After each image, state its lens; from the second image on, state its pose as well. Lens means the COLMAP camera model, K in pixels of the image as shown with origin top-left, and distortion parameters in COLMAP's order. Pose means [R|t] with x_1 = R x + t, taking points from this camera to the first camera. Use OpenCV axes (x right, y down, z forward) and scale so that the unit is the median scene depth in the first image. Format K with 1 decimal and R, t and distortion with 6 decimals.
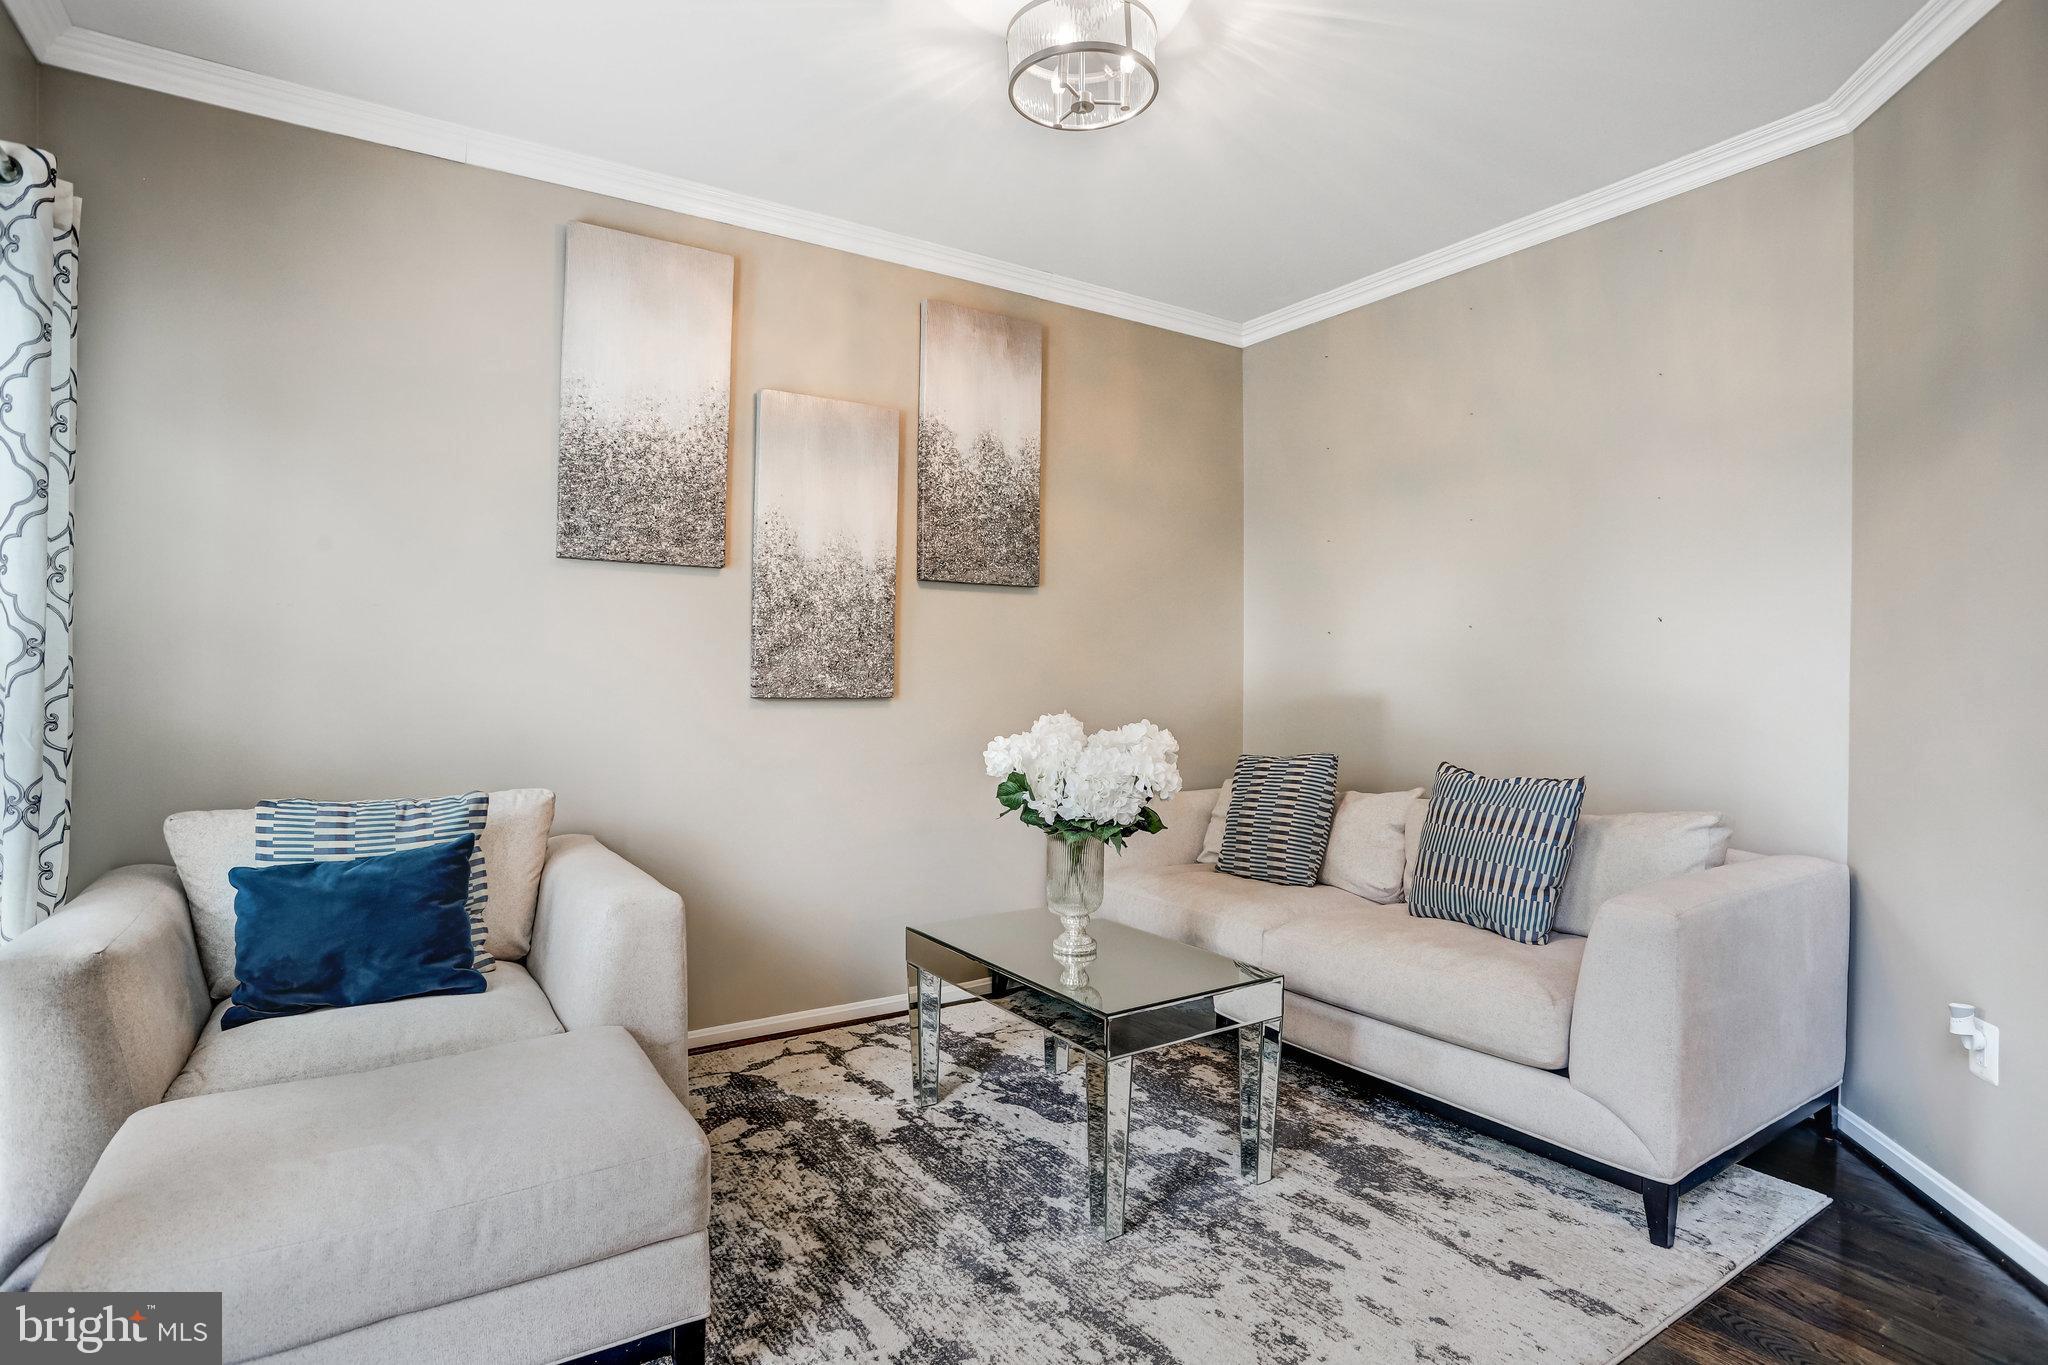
lens RADIAL K [[1043.8, 0, 1026.4], [0, 1043.8, 689.4], [0, 0, 1]] dist [-0.039999, 0.001569]
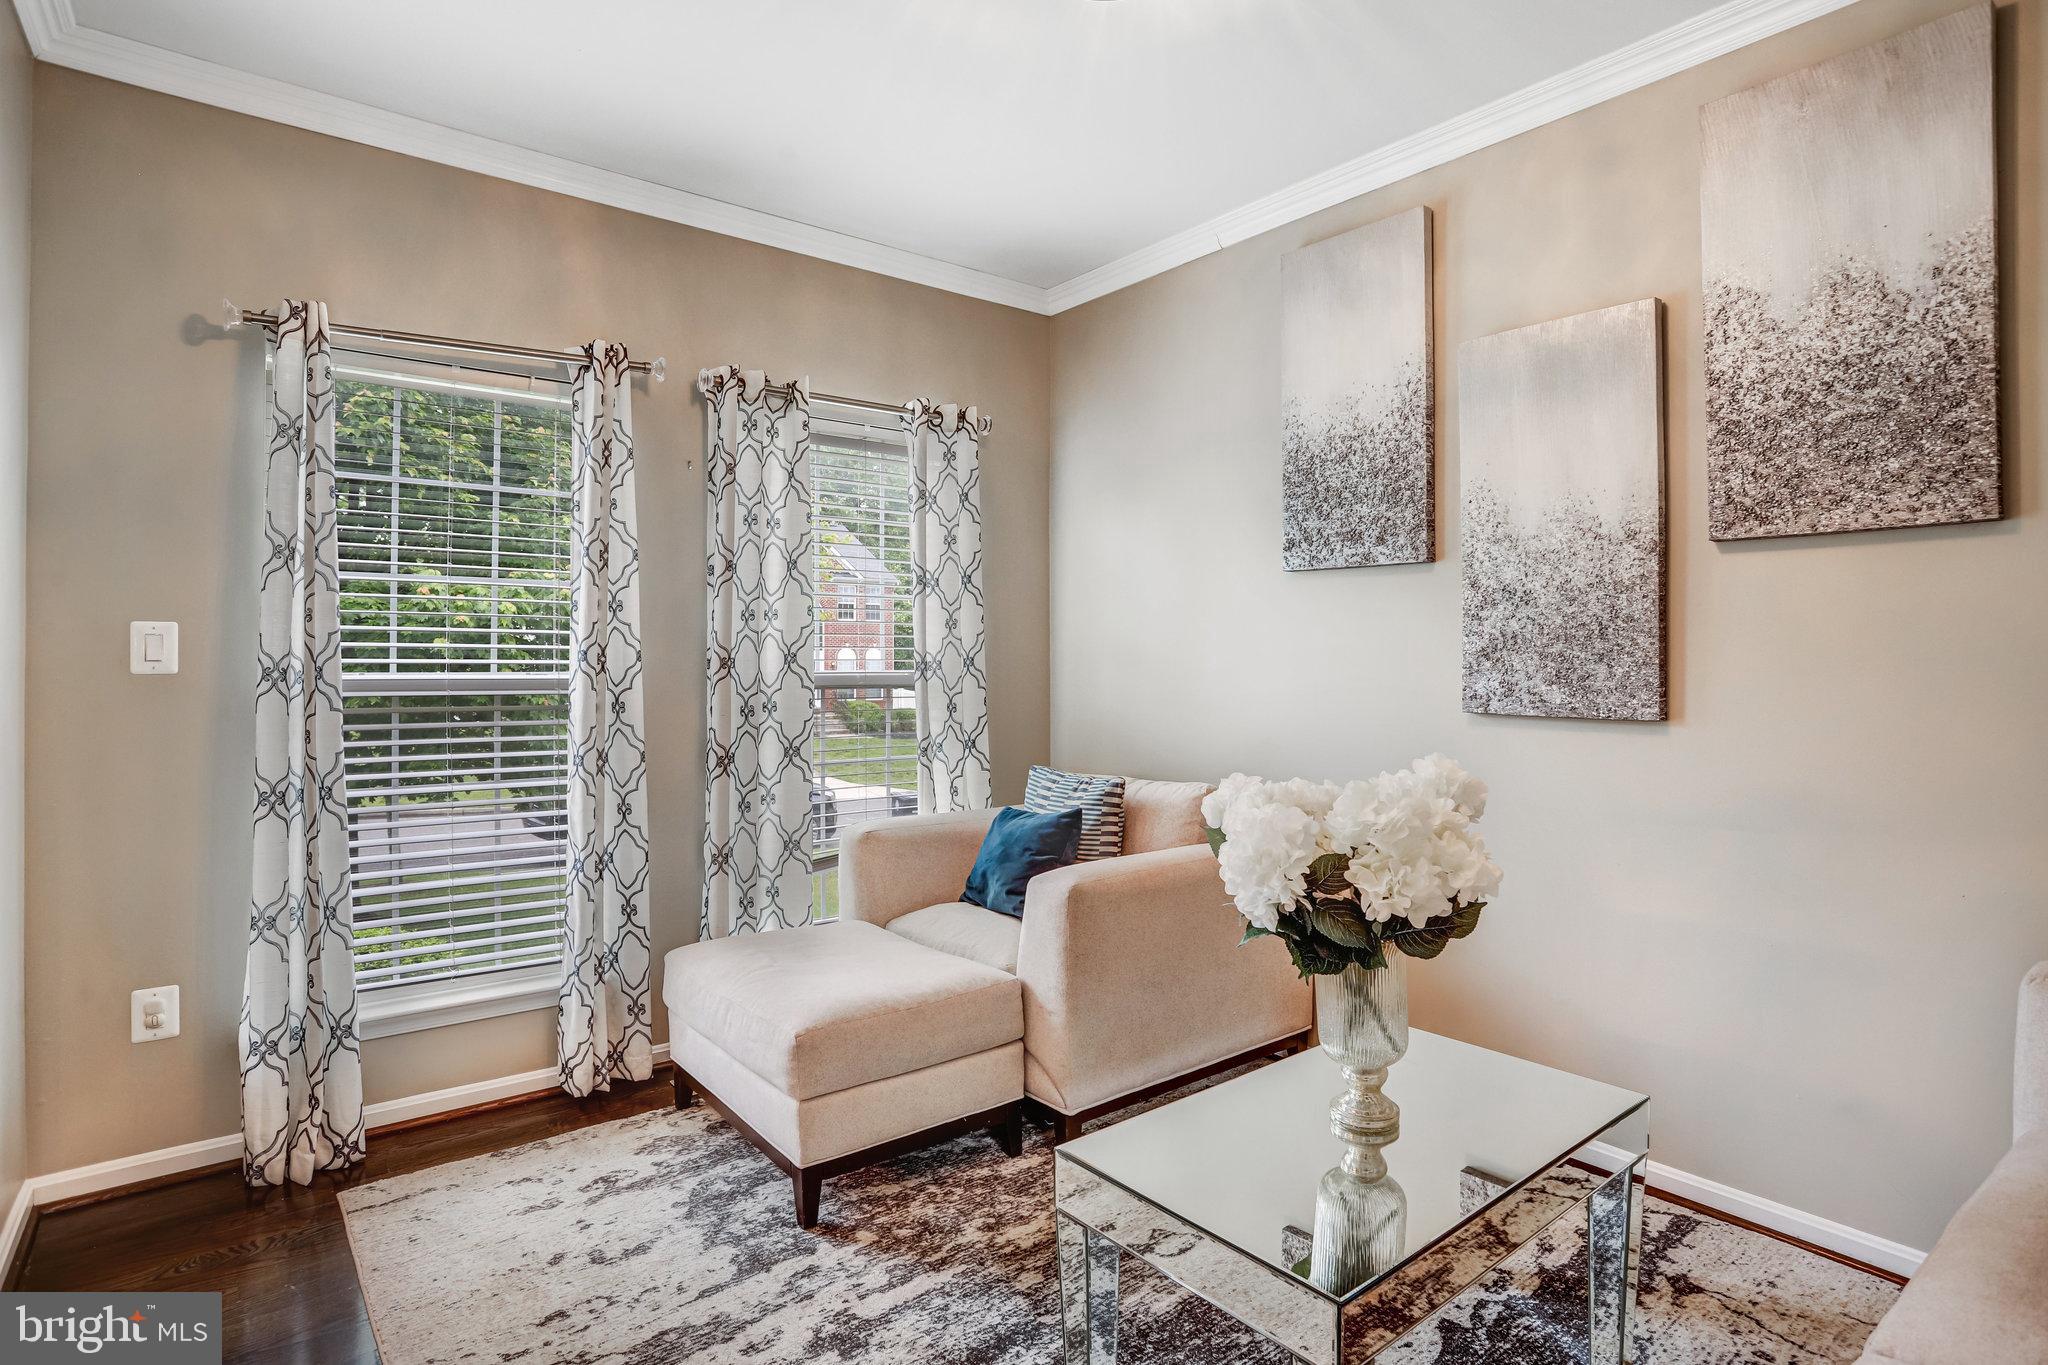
lens RADIAL K [[1043.8, 0, 1025.5], [0, 1043.8, 644.2], [0, 0, 1]] dist [-0.039999, 0.001569]
pose [[0.091882, -0.009452, -0.995725, 0.560121], [-0.002630, 0.999949, -0.009734, -0.039270], [0.995766, 0.003513, 0.091853, 0.598864]]
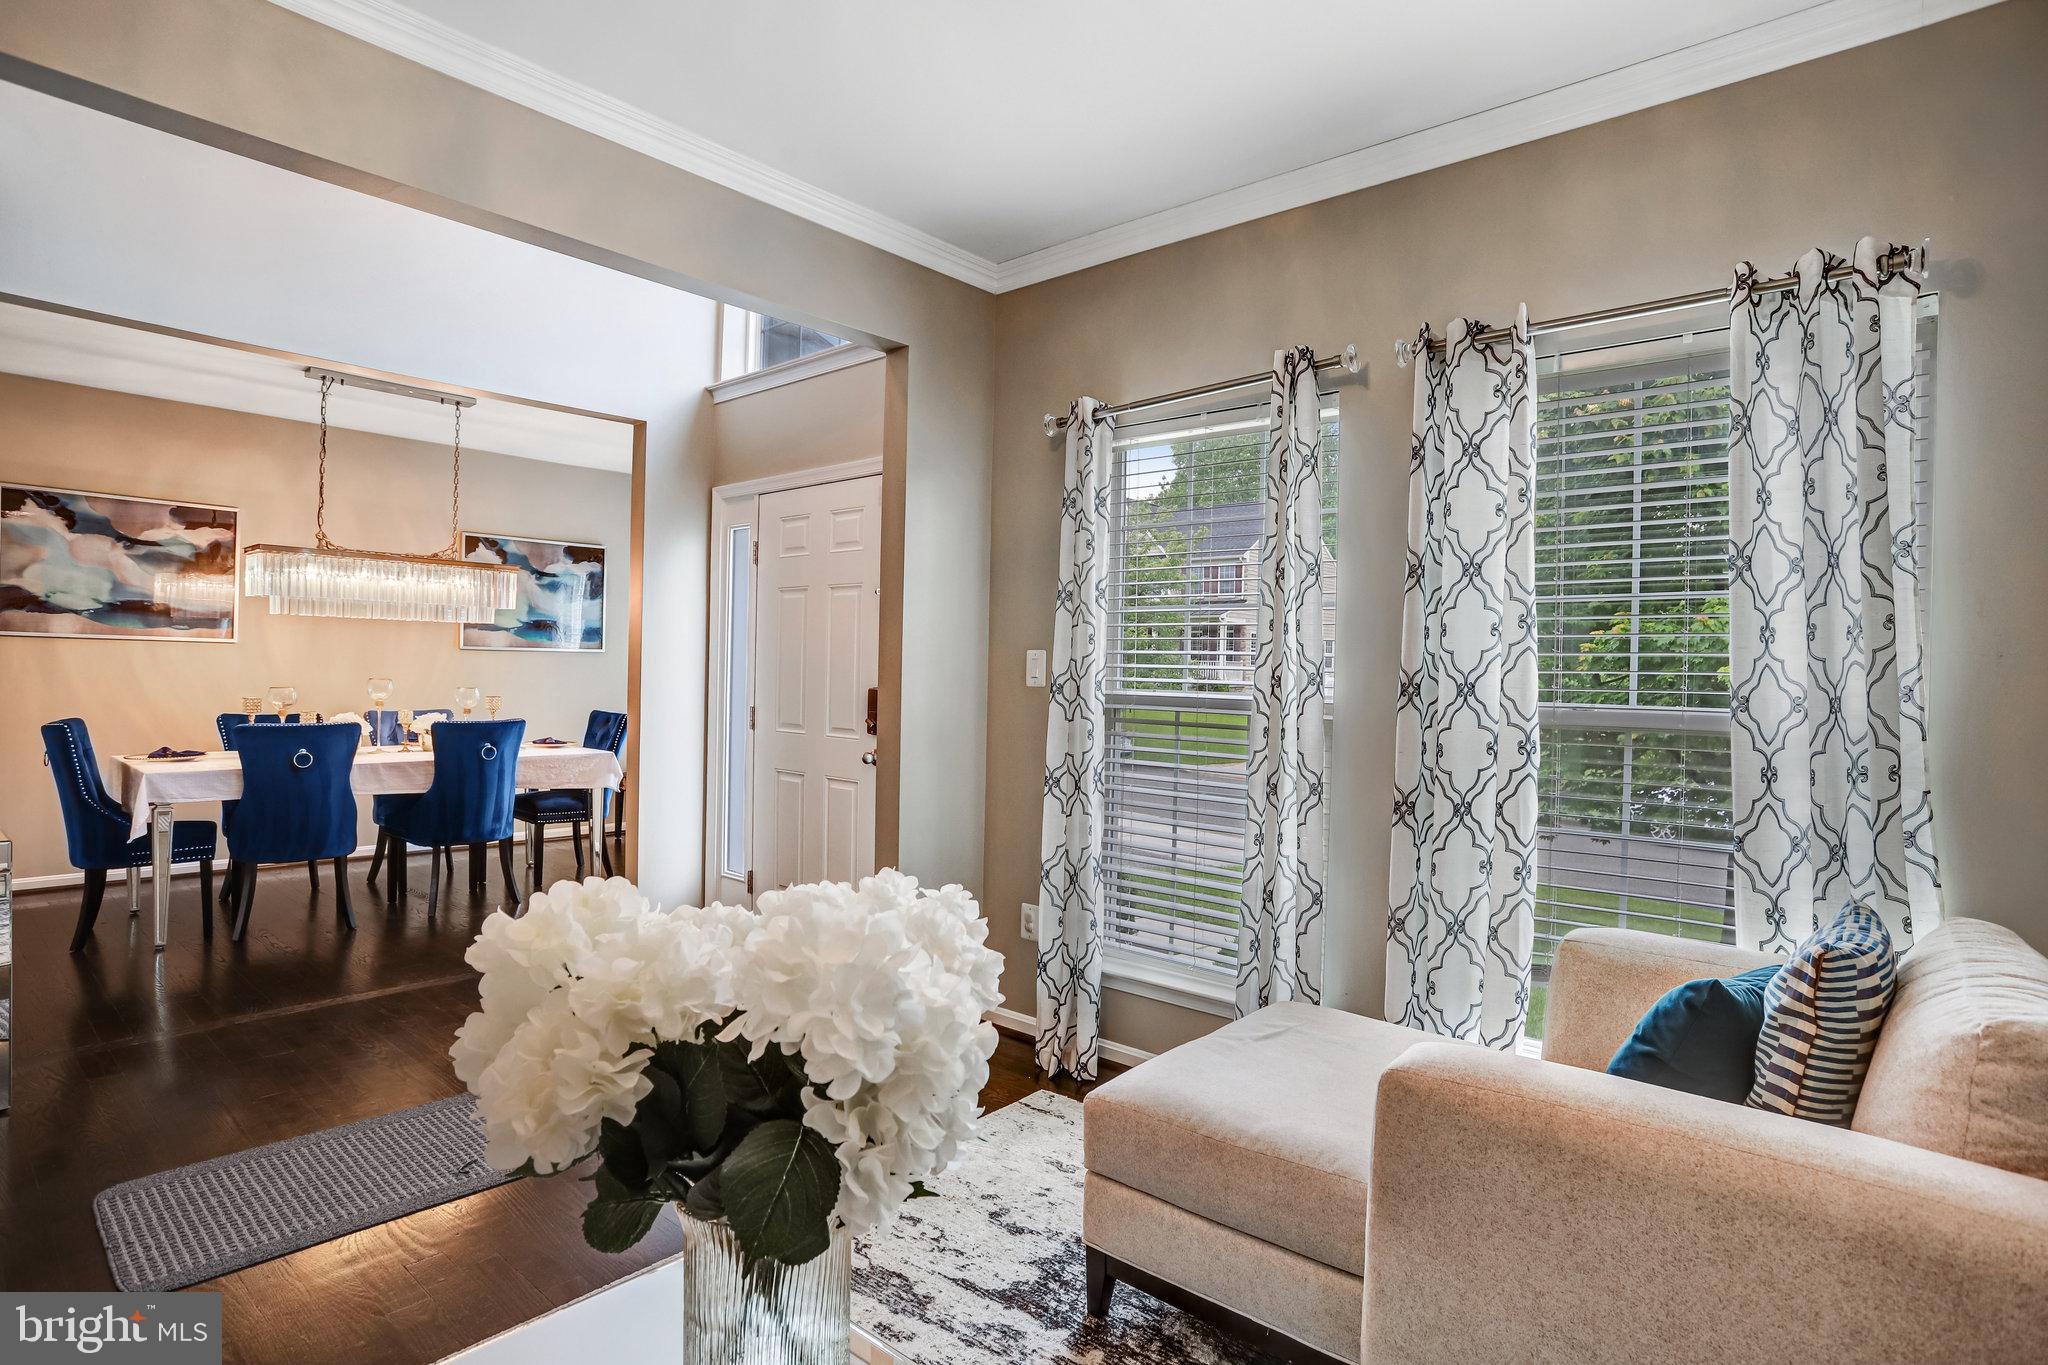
lens RADIAL K [[1043.8, 0, 1024.8], [0, 1043.8, 677.3], [0, 0, 1]] dist [-0.039999, 0.001569]
pose [[-0.958930, -0.022517, -0.282748, 0.068099], [-0.024360, 0.999699, 0.003006, -0.034983], [0.282595, 0.009770, -0.959190, 1.100551]]
